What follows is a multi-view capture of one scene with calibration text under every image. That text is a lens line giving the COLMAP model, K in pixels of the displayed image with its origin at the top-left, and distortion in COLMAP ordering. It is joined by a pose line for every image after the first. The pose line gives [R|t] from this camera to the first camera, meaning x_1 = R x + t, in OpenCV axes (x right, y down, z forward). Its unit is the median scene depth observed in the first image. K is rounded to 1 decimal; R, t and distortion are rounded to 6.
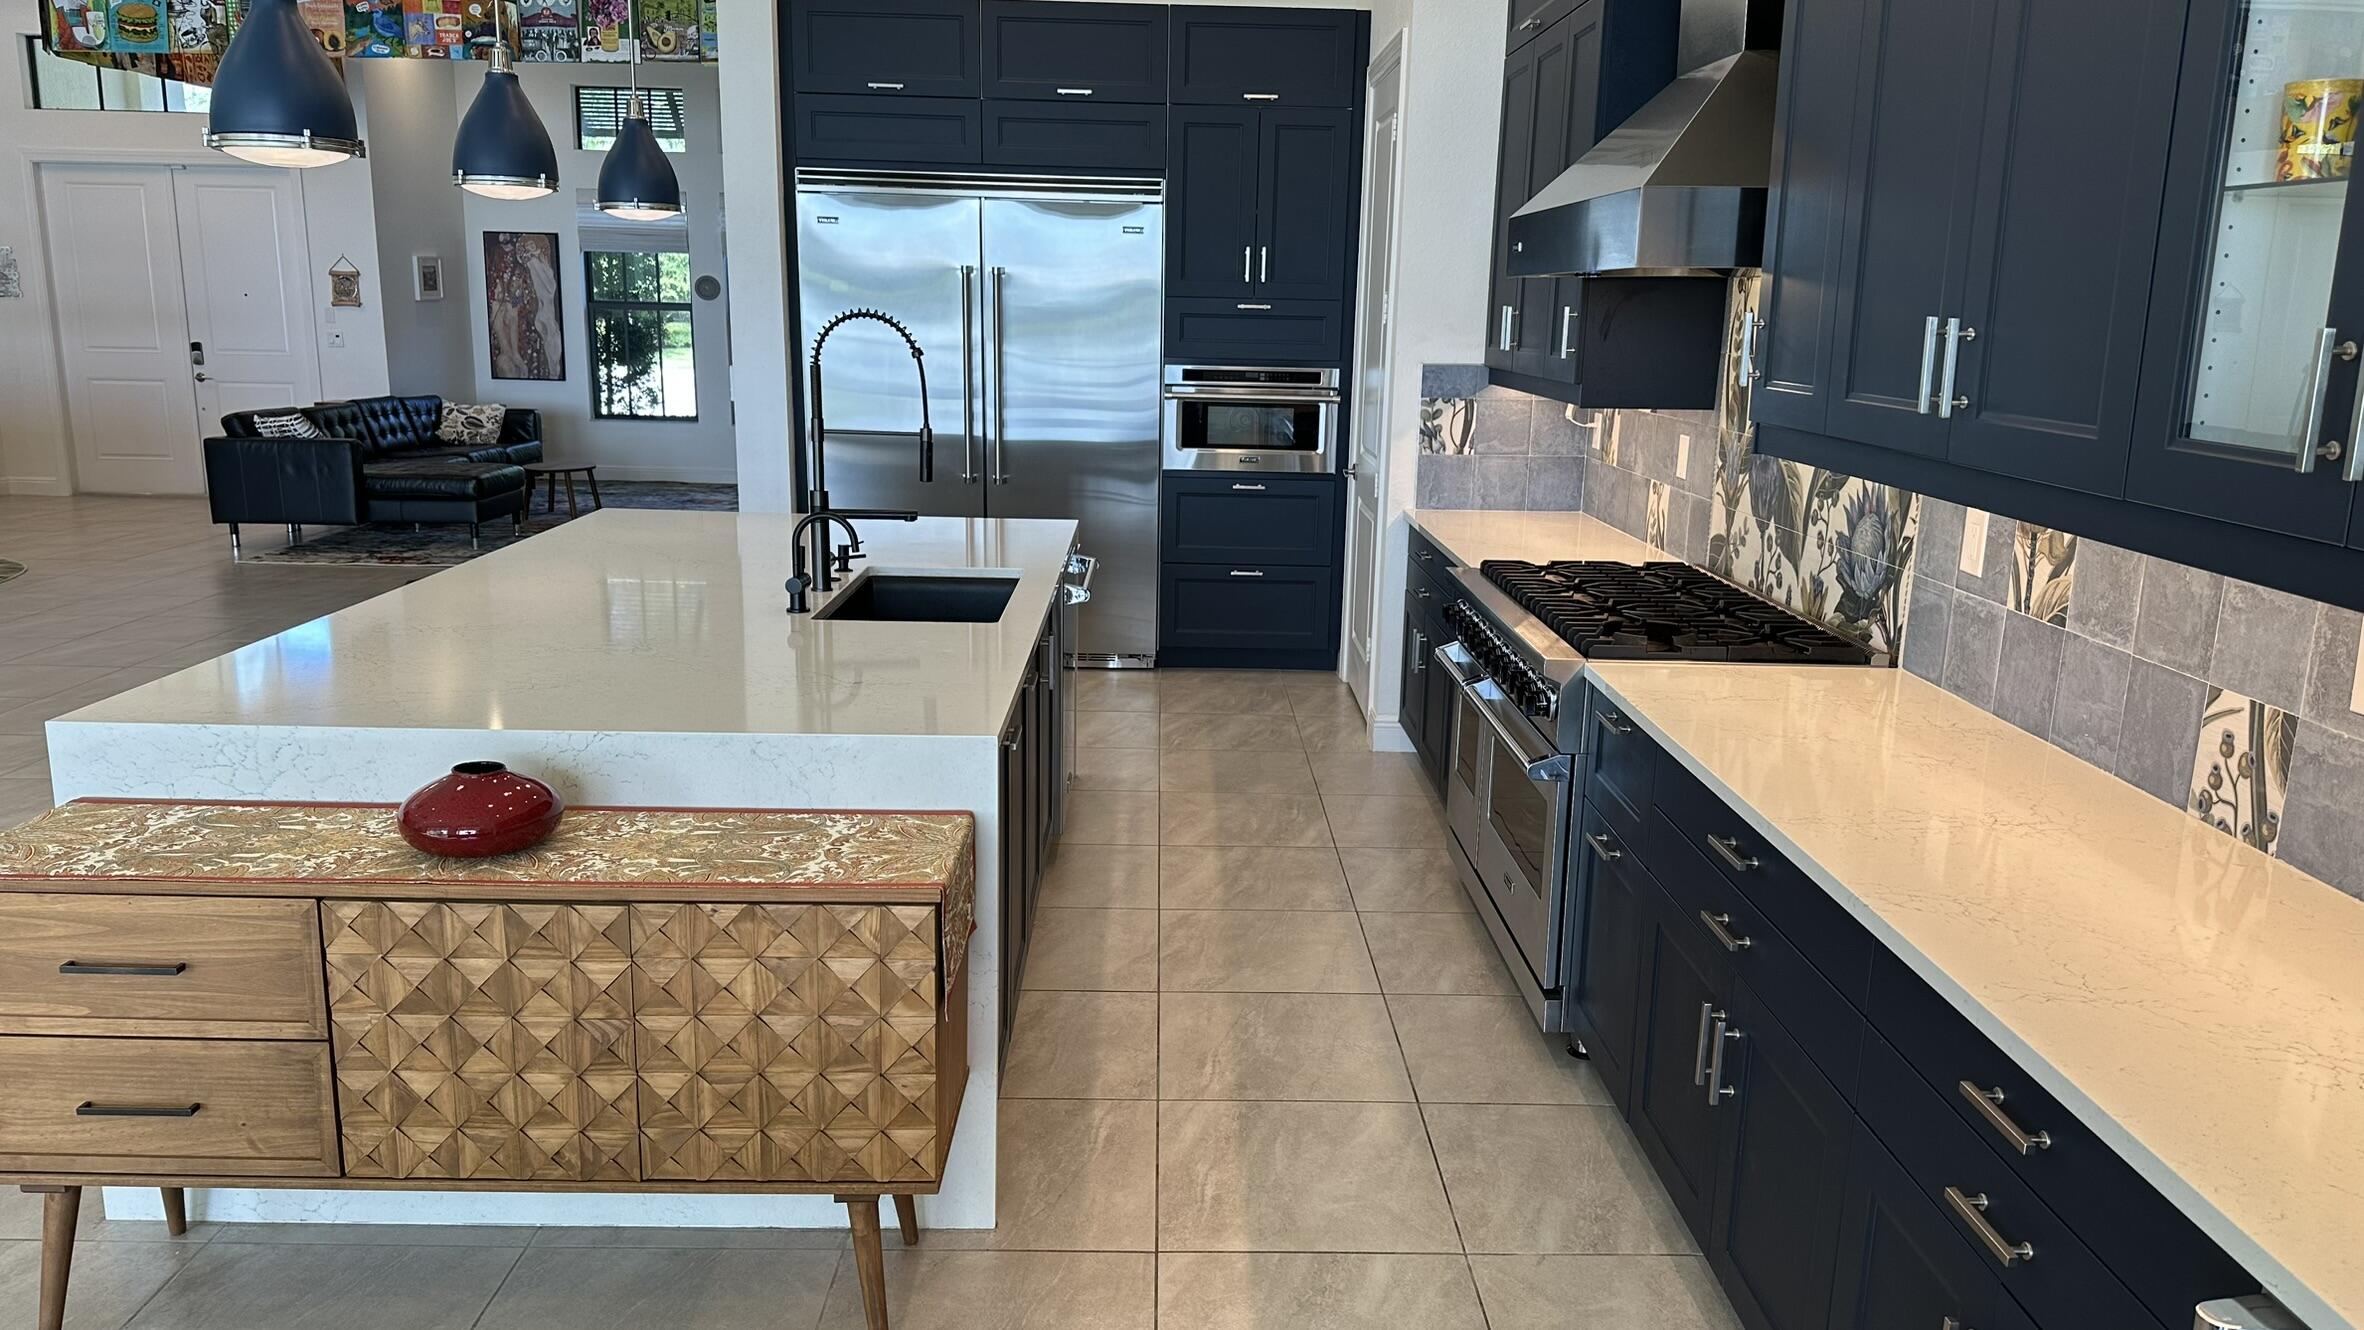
lens RADIAL K [[1667.3, 0, 1168.1], [0, 1667.3, 670.0], [0, 0, 1]] dist [0.086928, -0.107353]
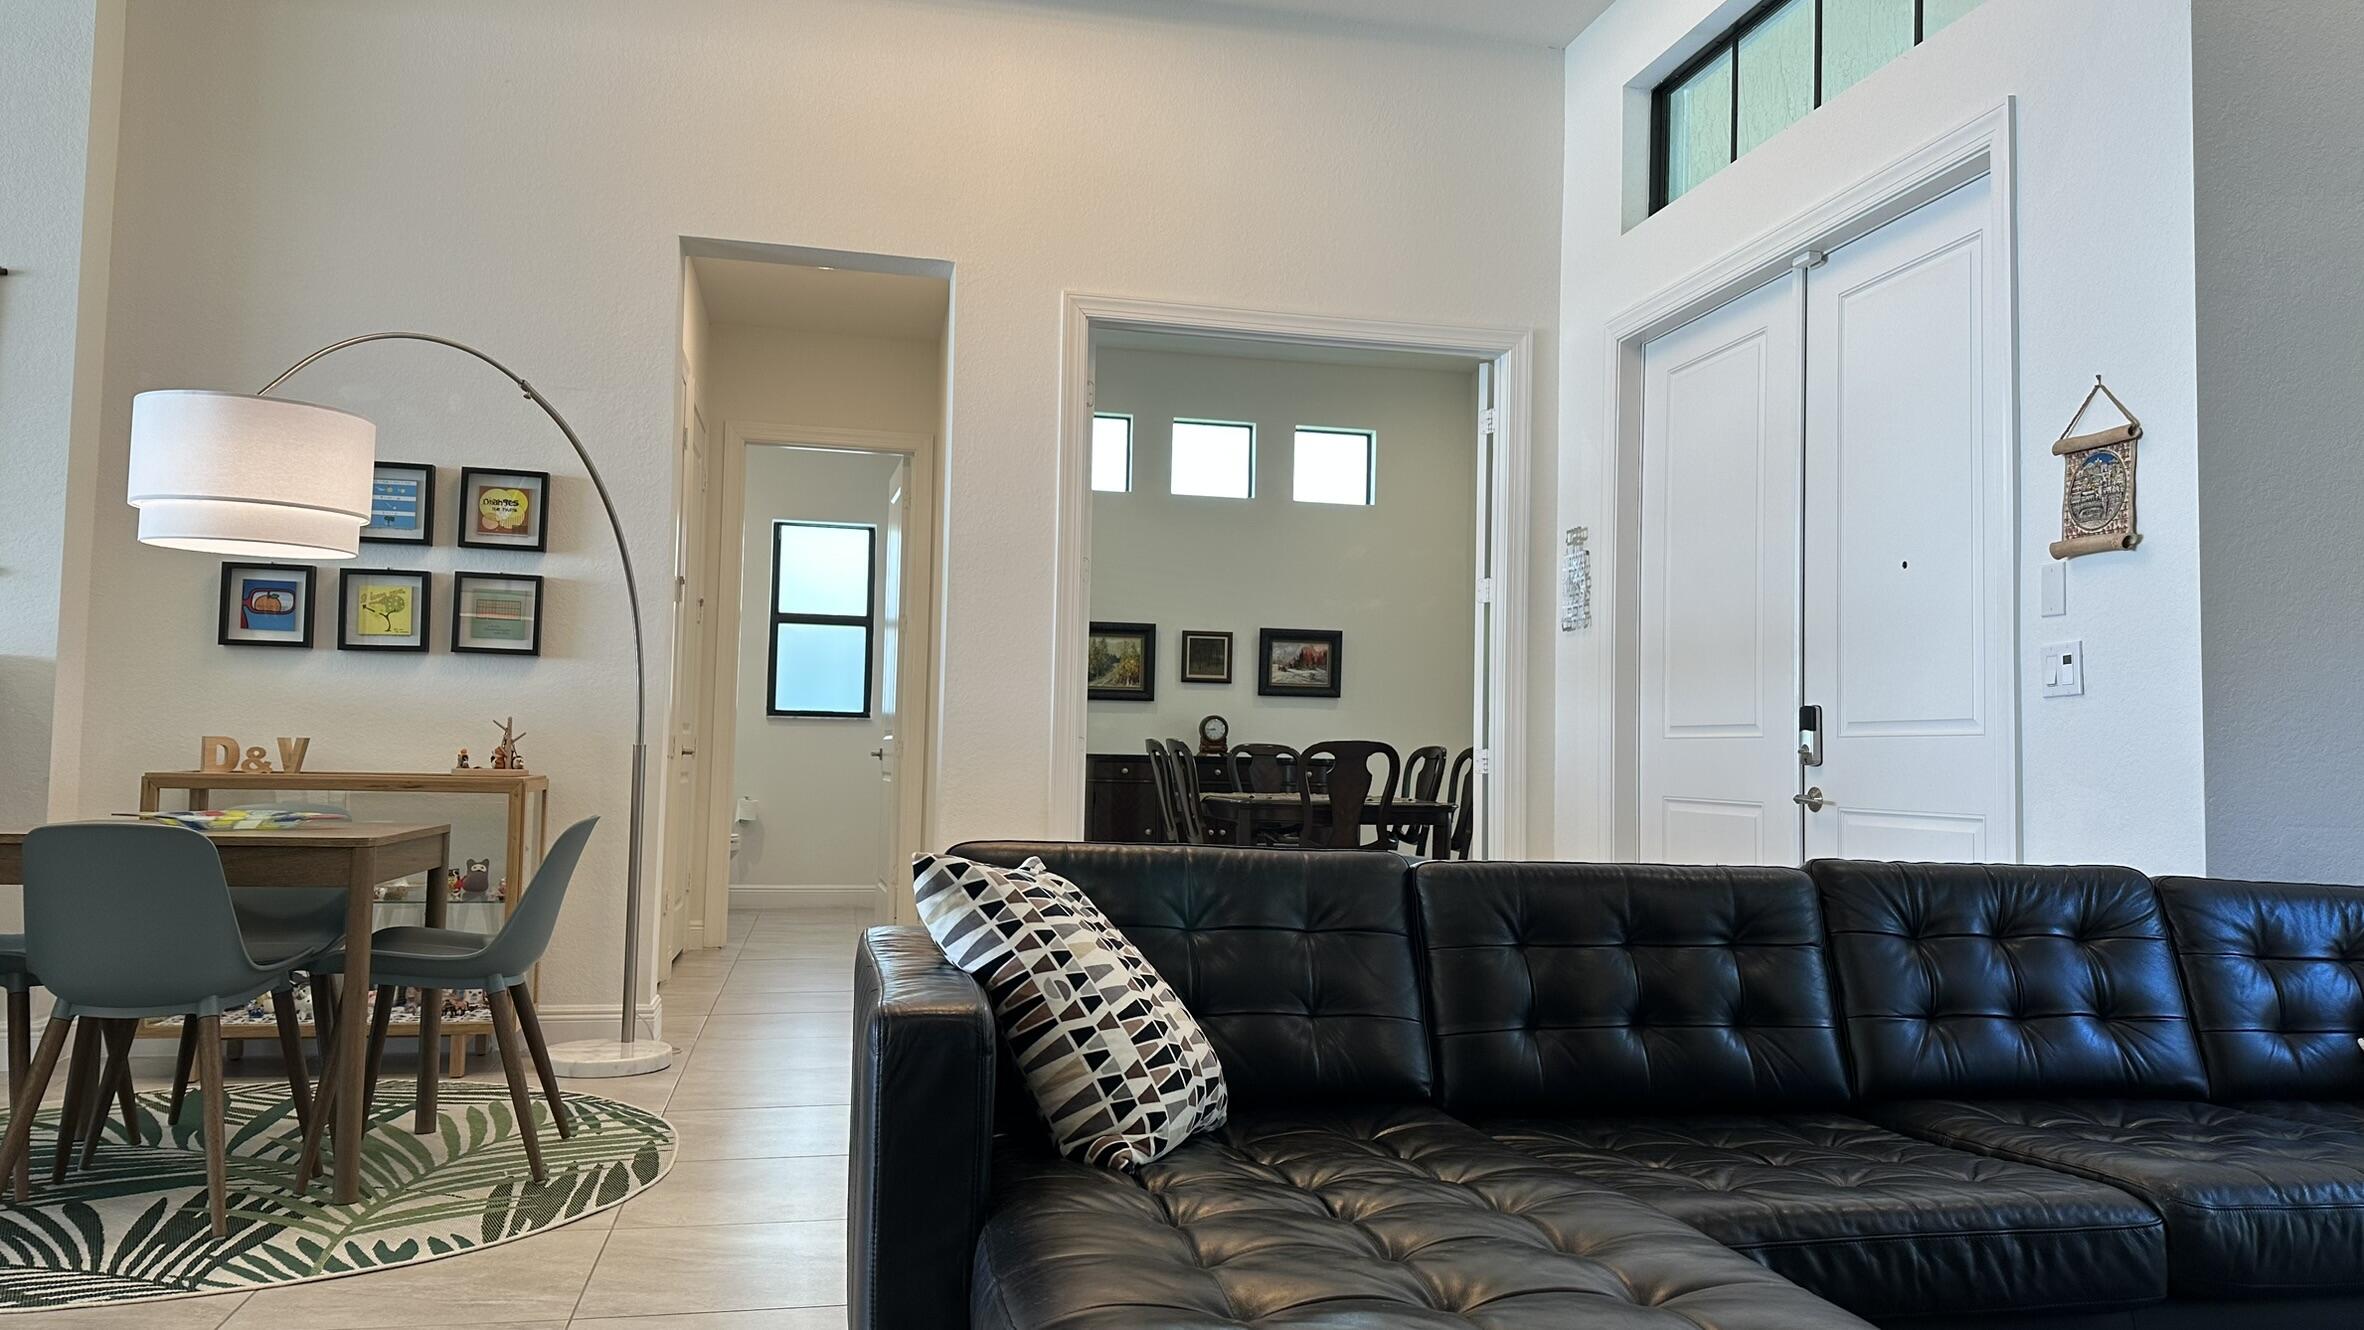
lens RADIAL K [[1644.5, 0, 1190.8], [0, 1644.5, 654.9], [0, 0, 1]] dist [0.151328, -0.264154]
pose [[0.201449, -0.073958, -0.976703, -0.429683], [-0.234323, 0.964553, -0.121368, -0.227514], [0.951058, 0.253314, 0.176978, 1.431575]]
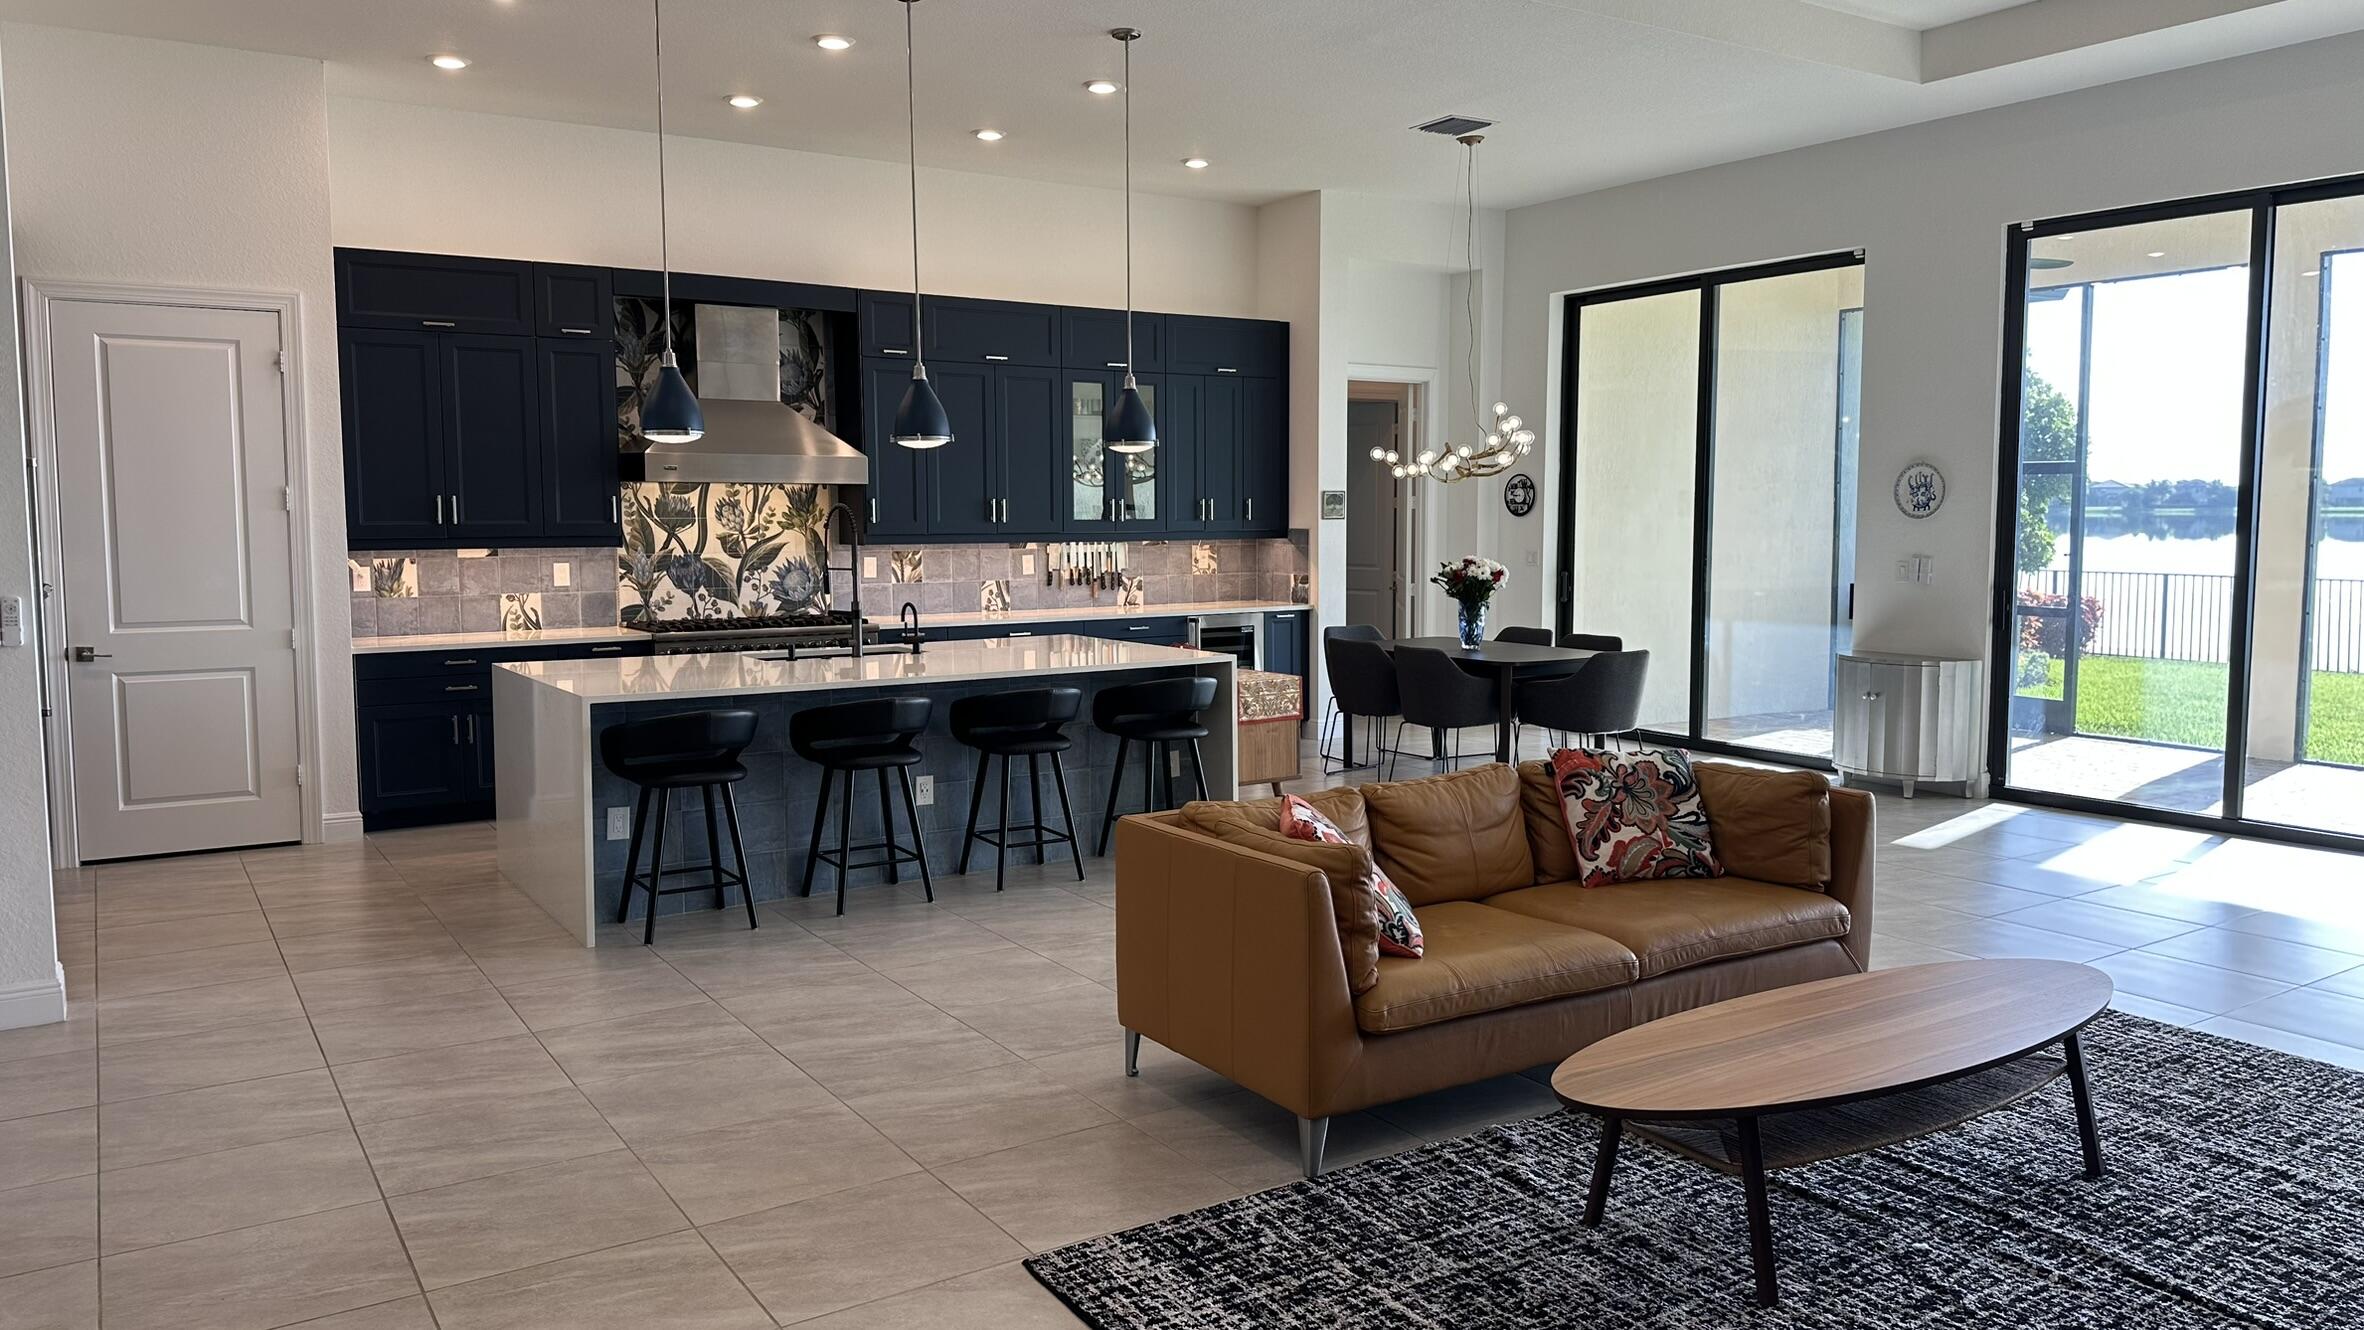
lens RADIAL K [[1644.5, 0, 1190.8], [0, 1644.5, 654.9], [0, 0, 1]] dist [0.151328, -0.264154]
pose [[-0.542896, -0.088038, 0.835173, -1.140036], [0.178714, 0.959599, 0.217325, -0.223586], [-0.820564, 0.267242, -0.505229, 0.969607]]
